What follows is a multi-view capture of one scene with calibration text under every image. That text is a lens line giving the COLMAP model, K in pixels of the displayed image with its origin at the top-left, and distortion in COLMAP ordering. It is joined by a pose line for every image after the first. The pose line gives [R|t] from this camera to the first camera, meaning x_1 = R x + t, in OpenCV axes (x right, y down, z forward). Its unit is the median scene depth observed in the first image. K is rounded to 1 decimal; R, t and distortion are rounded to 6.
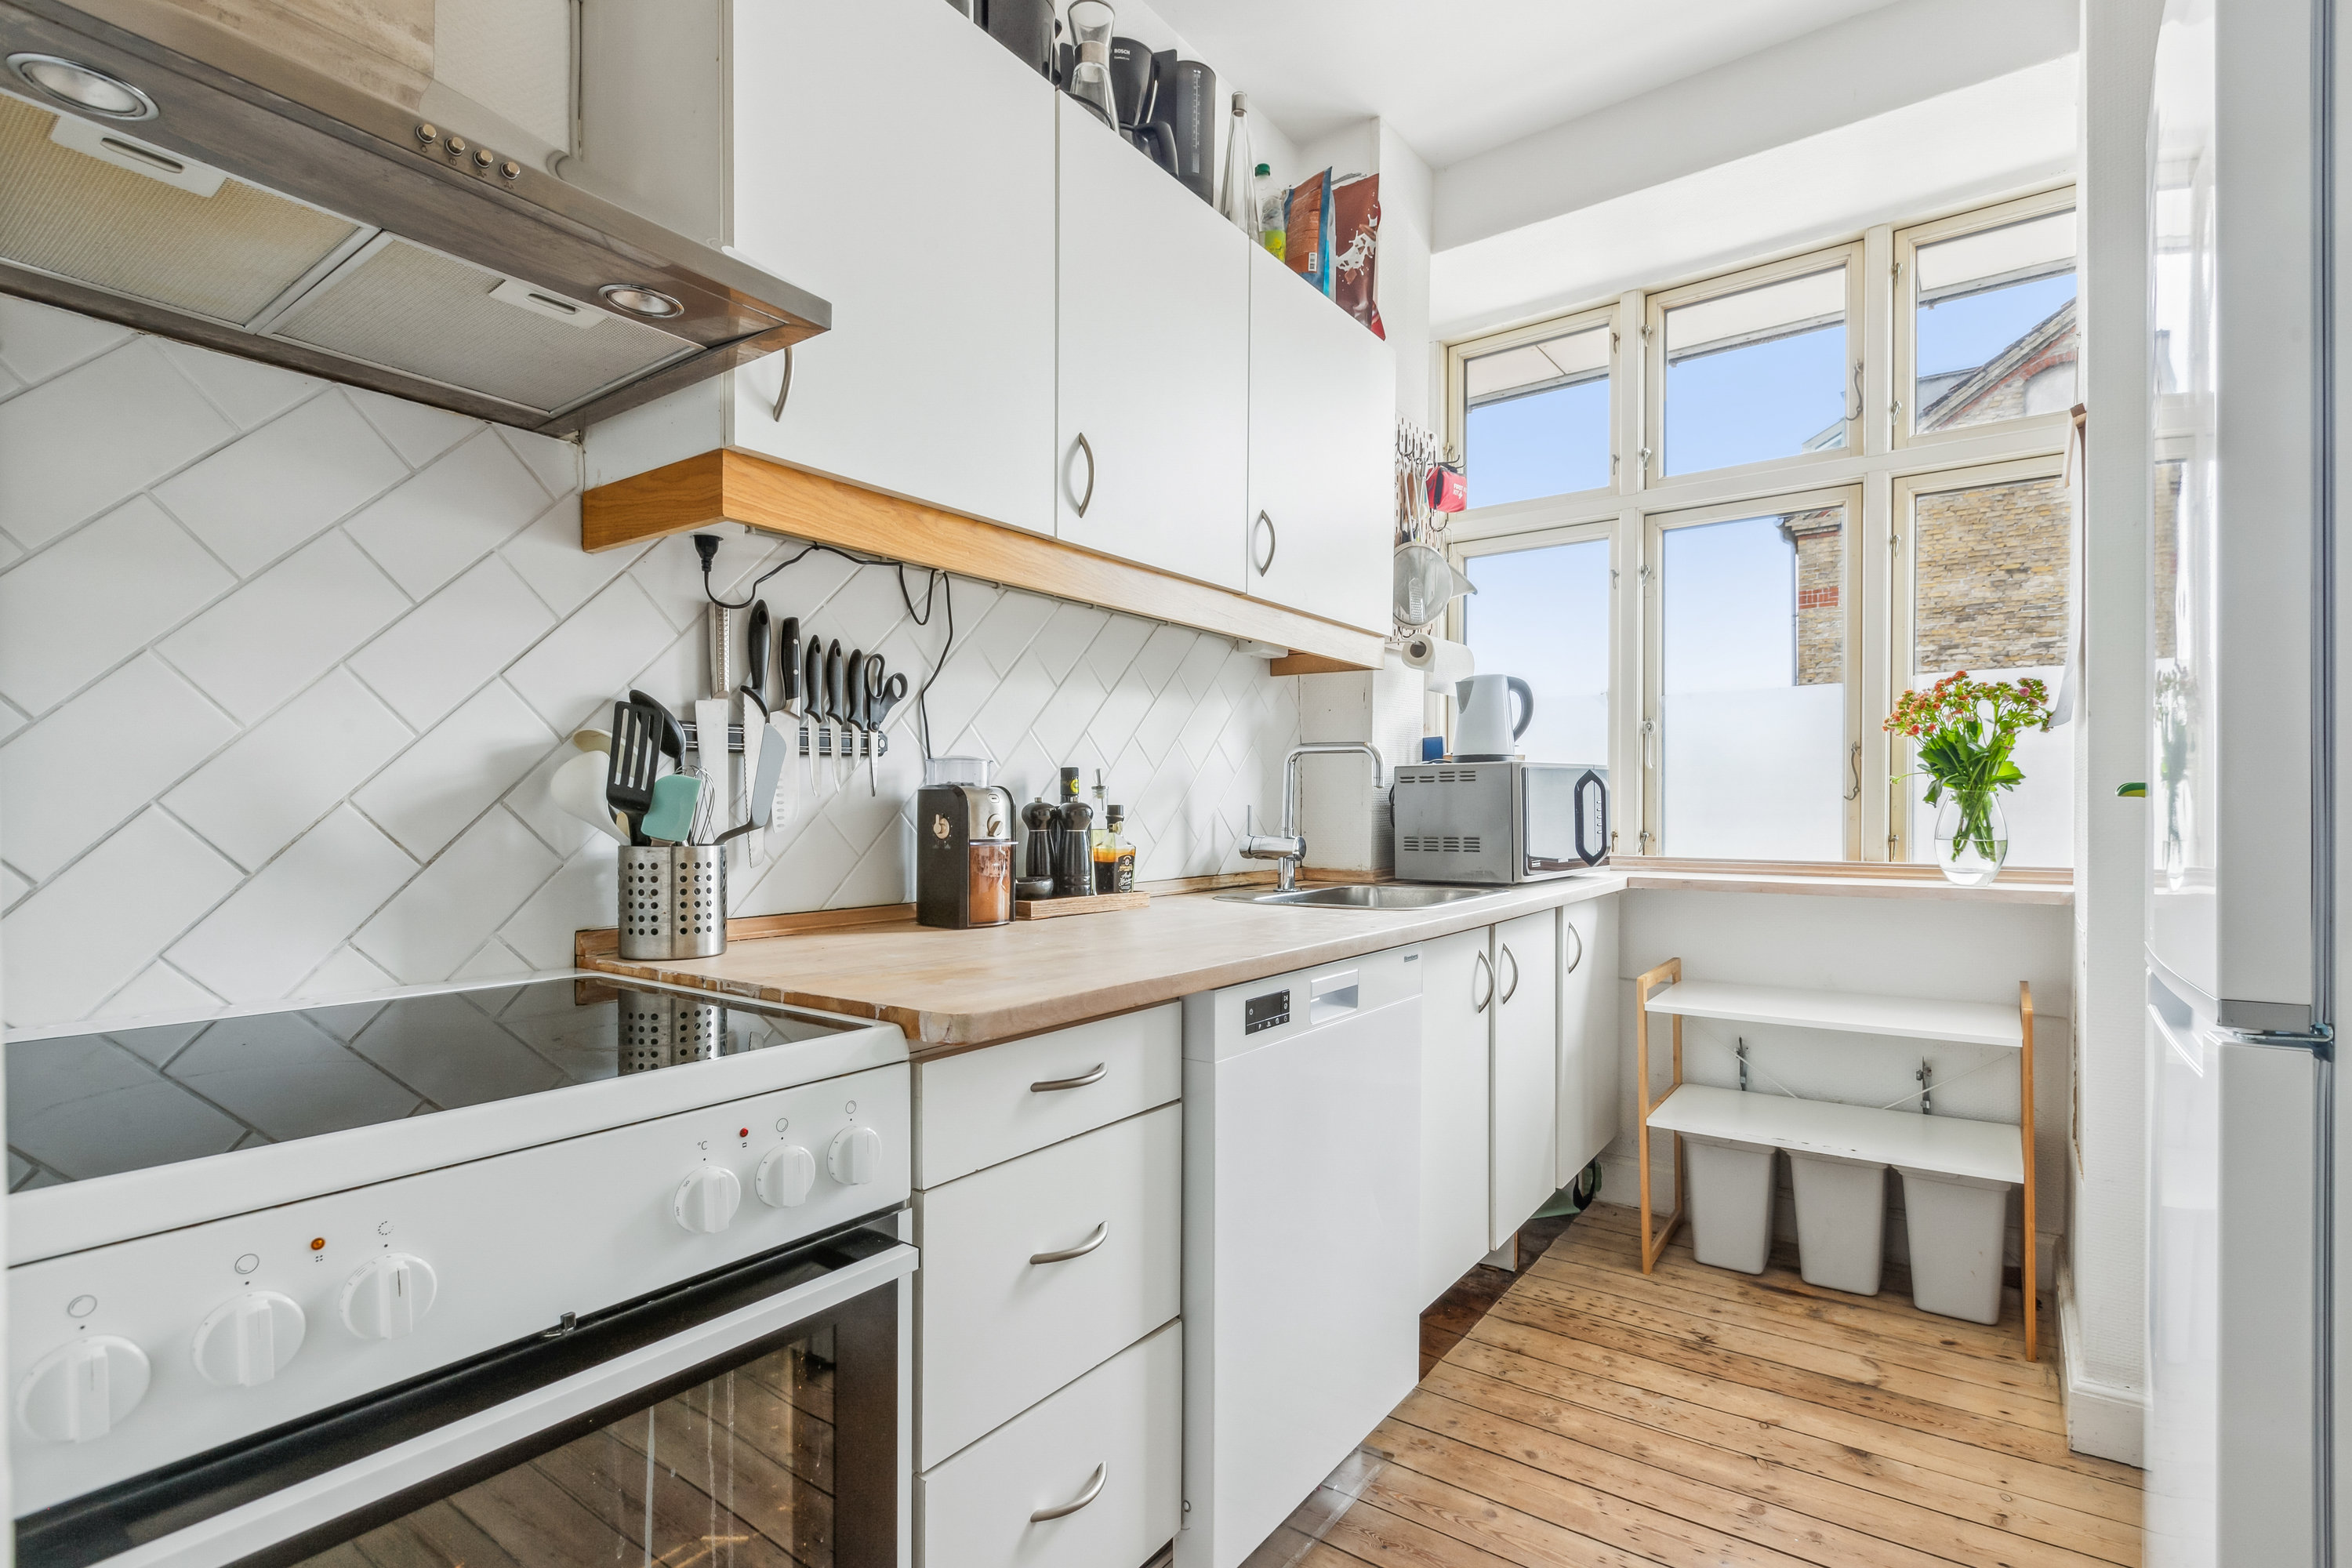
lens RADIAL K [[1108.6, 0, 1180.3], [0, 1108.6, 818.5], [0, 0, 1]] dist [-0.005224, -0.000429]
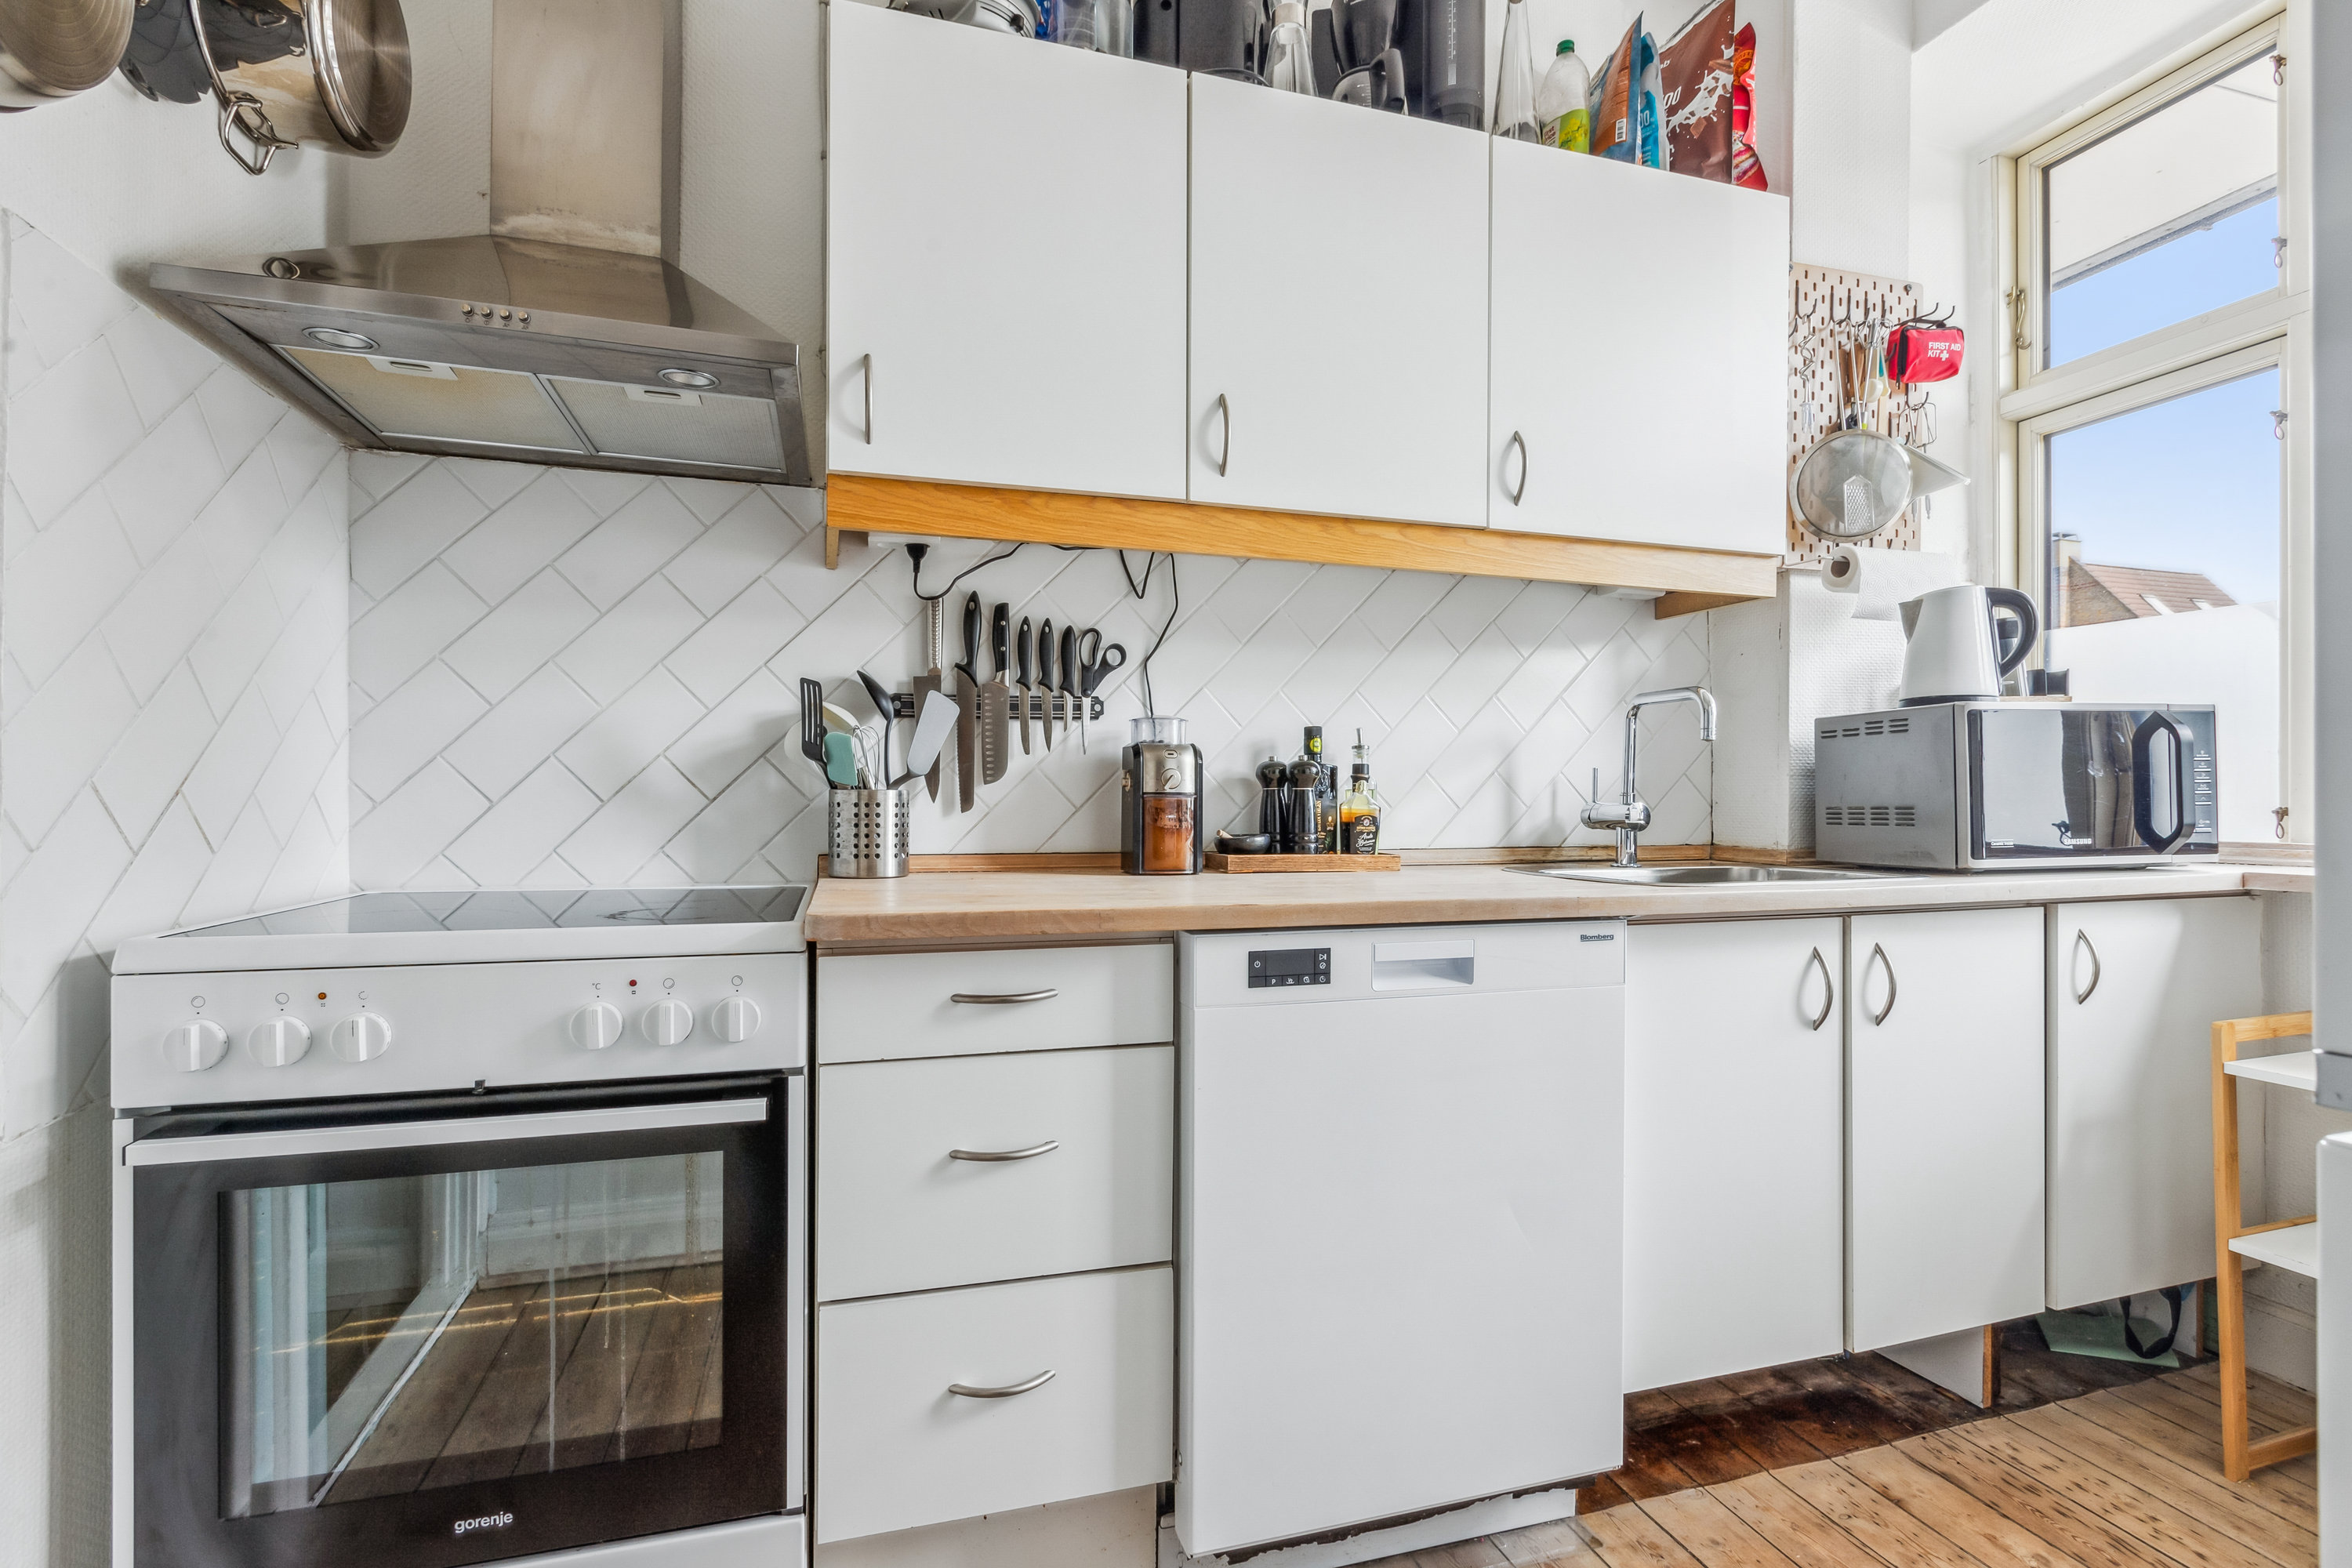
lens RADIAL K [[1086.3, 0, 1183.3], [0, 1086.3, 795.6], [0, 0, 1]] dist [-0.005010, -0.000776]
pose [[0.799488, 0.000471, -0.600682, 0.443013], [-0.009249, 0.999891, -0.011525, 0.031786], [0.600611, 0.014770, 0.799405, 0.167100]]
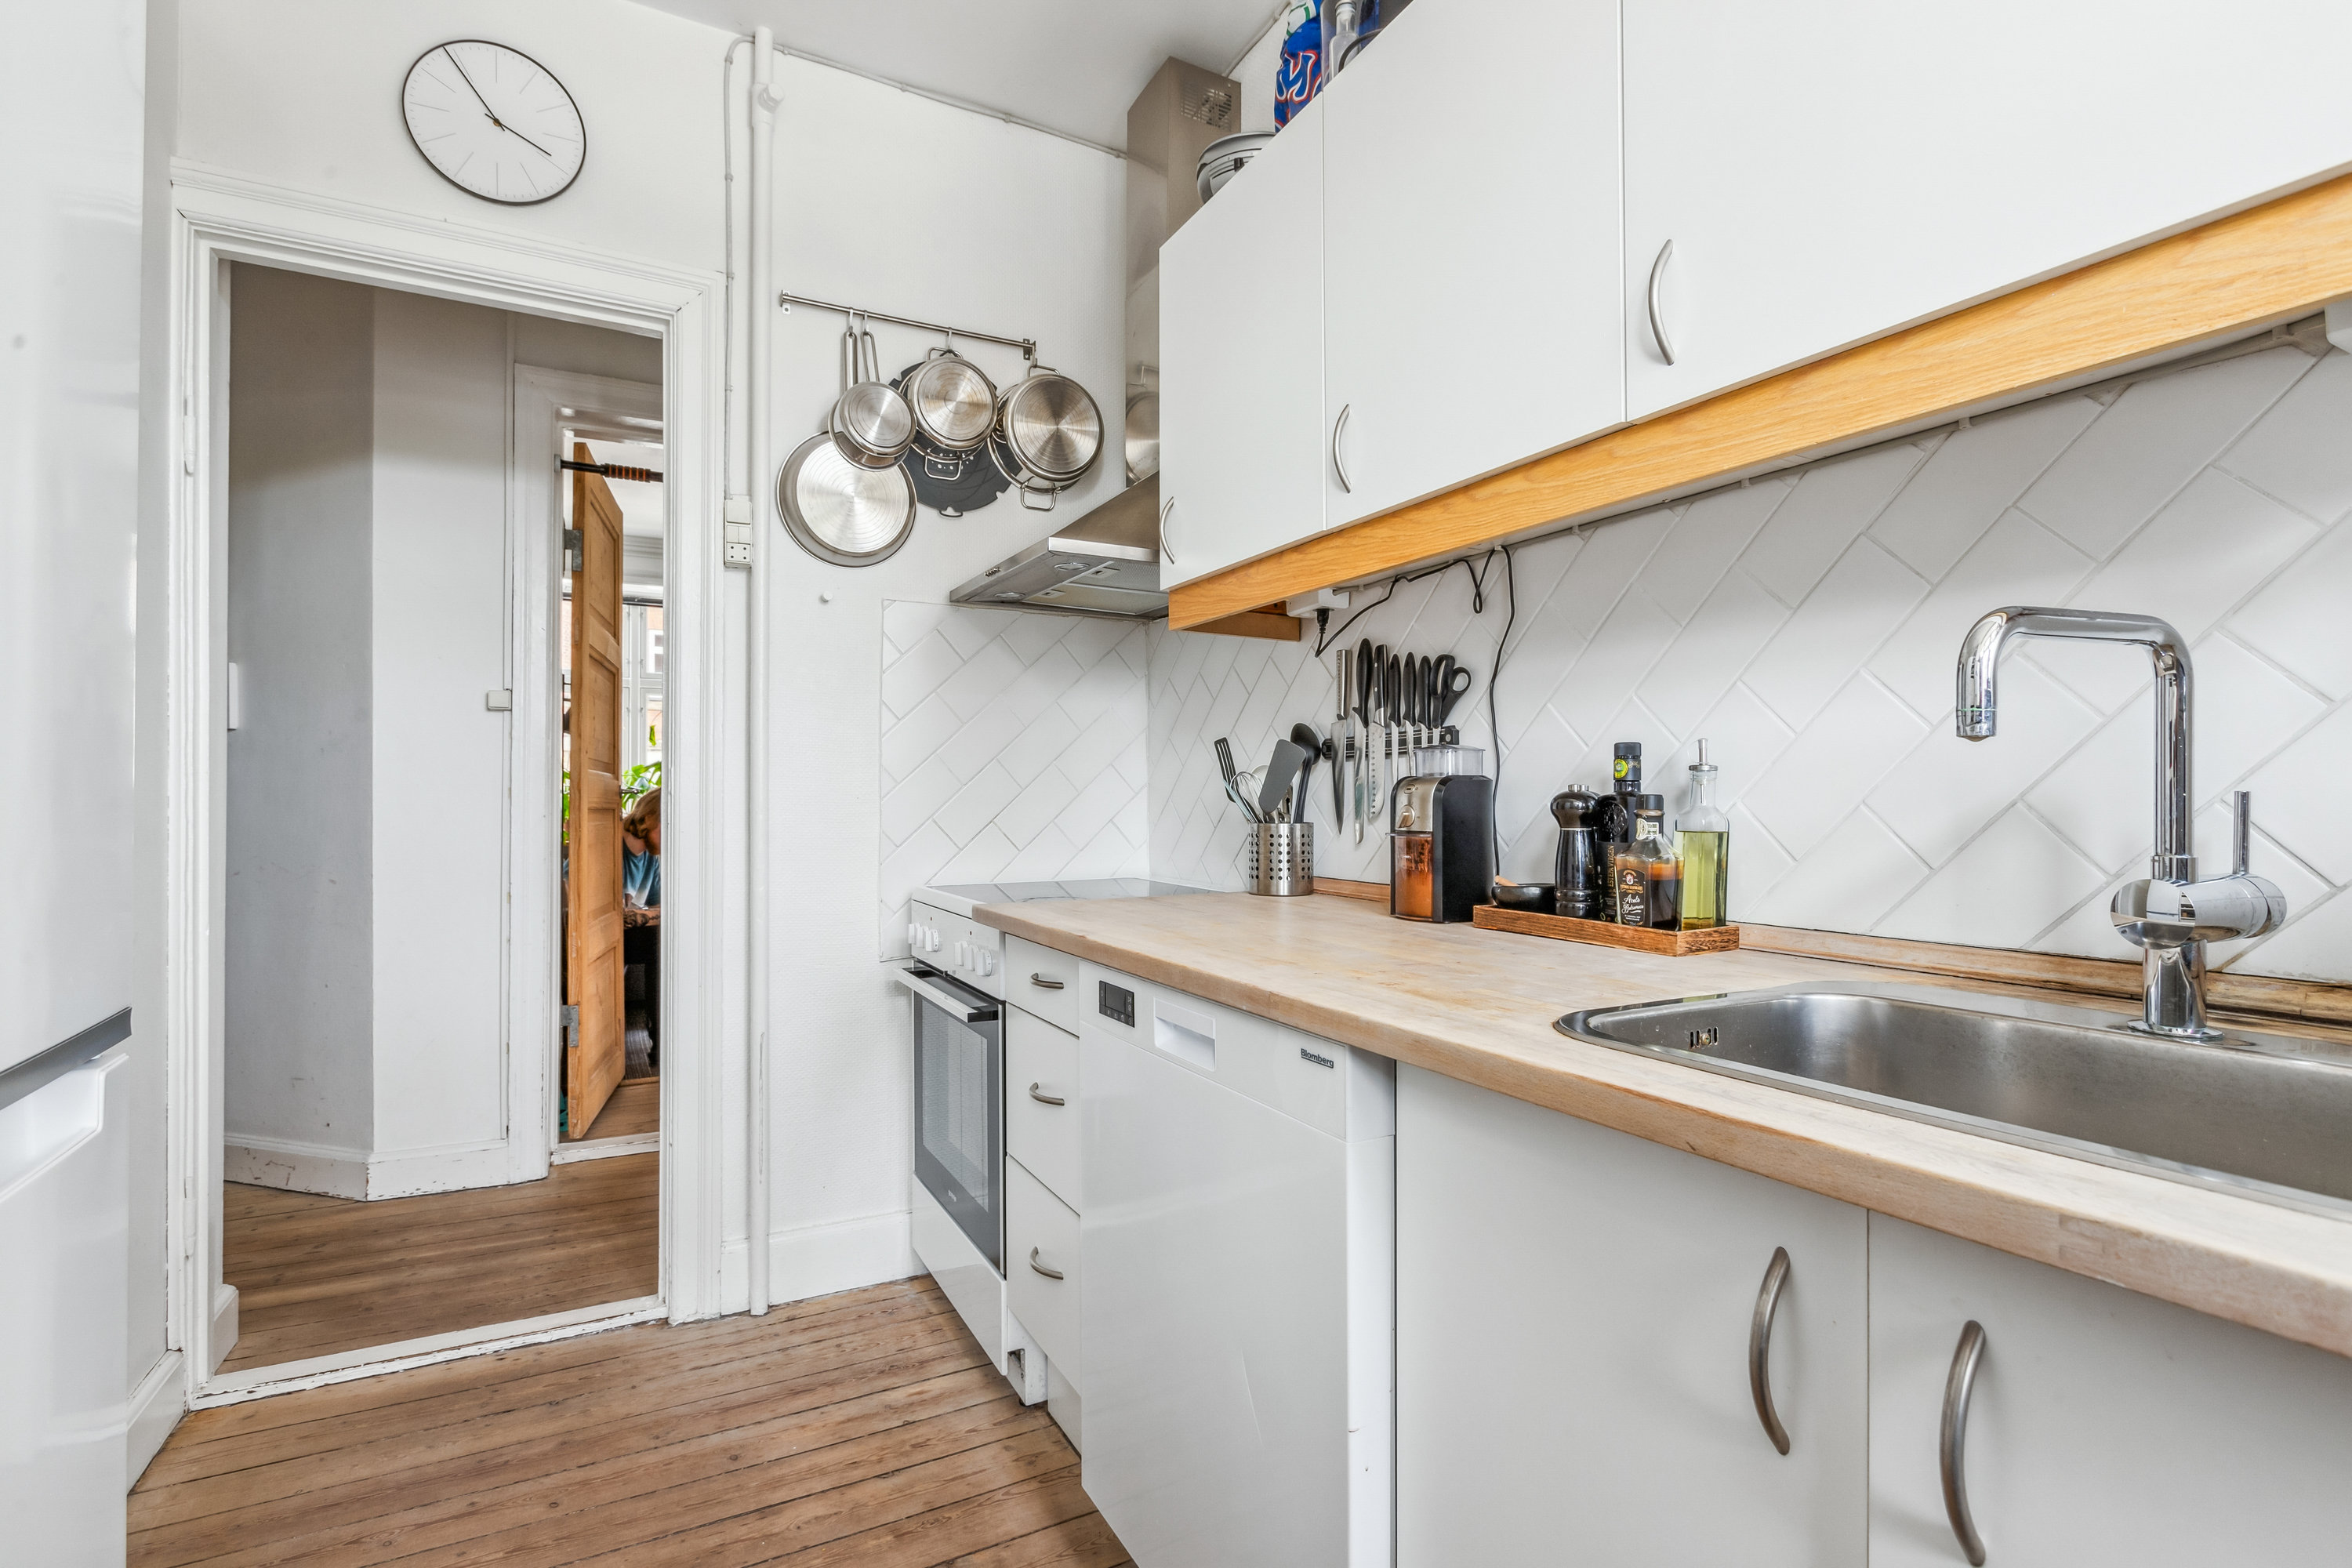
lens RADIAL K [[1086.3, 0, 1183.3], [0, 1086.3, 795.6], [0, 0, 1]] dist [-0.005010, -0.000776]
pose [[-0.430437, -0.001829, -0.902619, 0.742377], [-0.008300, 0.999964, 0.001932, -0.011891], [0.902582, 0.008323, -0.430437, 1.168877]]
